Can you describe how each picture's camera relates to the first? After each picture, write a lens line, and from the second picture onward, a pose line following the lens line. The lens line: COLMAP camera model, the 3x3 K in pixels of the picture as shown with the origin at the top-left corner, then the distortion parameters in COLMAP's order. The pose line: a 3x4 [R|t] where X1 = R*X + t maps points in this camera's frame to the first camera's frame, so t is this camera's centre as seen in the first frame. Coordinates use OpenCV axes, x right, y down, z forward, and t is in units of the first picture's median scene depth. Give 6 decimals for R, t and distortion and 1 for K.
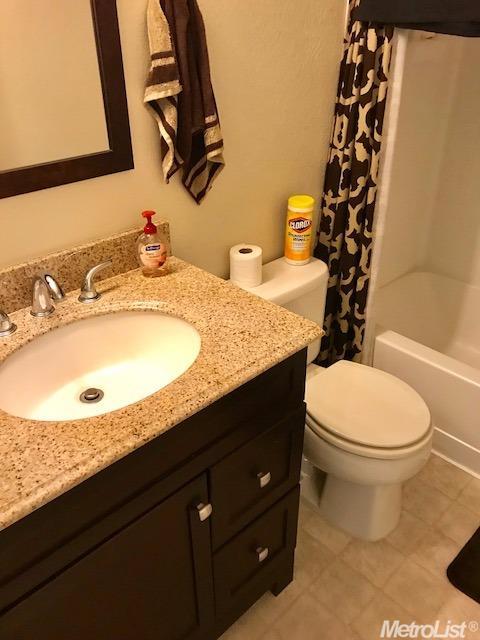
lens RADIAL K [[521.4, 0, 241.7], [0, 521.4, 321.7], [0, 0, 1]] dist [-0.005791, 0.004358]
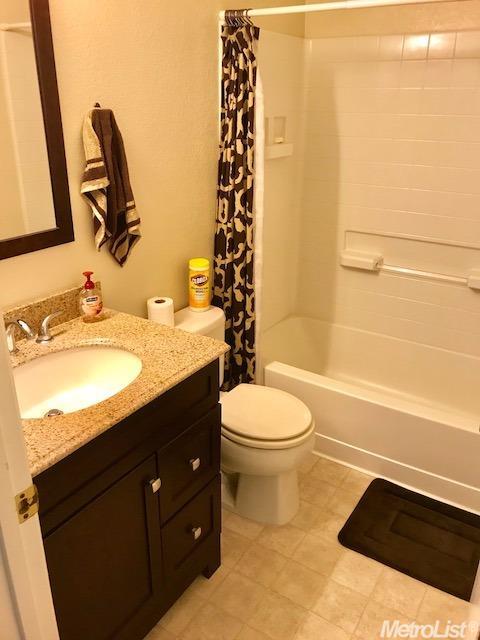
lens RADIAL K [[521.4, 0, 239.4], [0, 521.4, 318.7], [0, 0, 1]] dist [-0.005791, 0.004358]
pose [[0.973629, -0.068608, 0.217575, -0.088534], [0.099906, 0.985621, -0.136274, 0.105638], [-0.205097, 0.154418, 0.966484, -0.286326]]
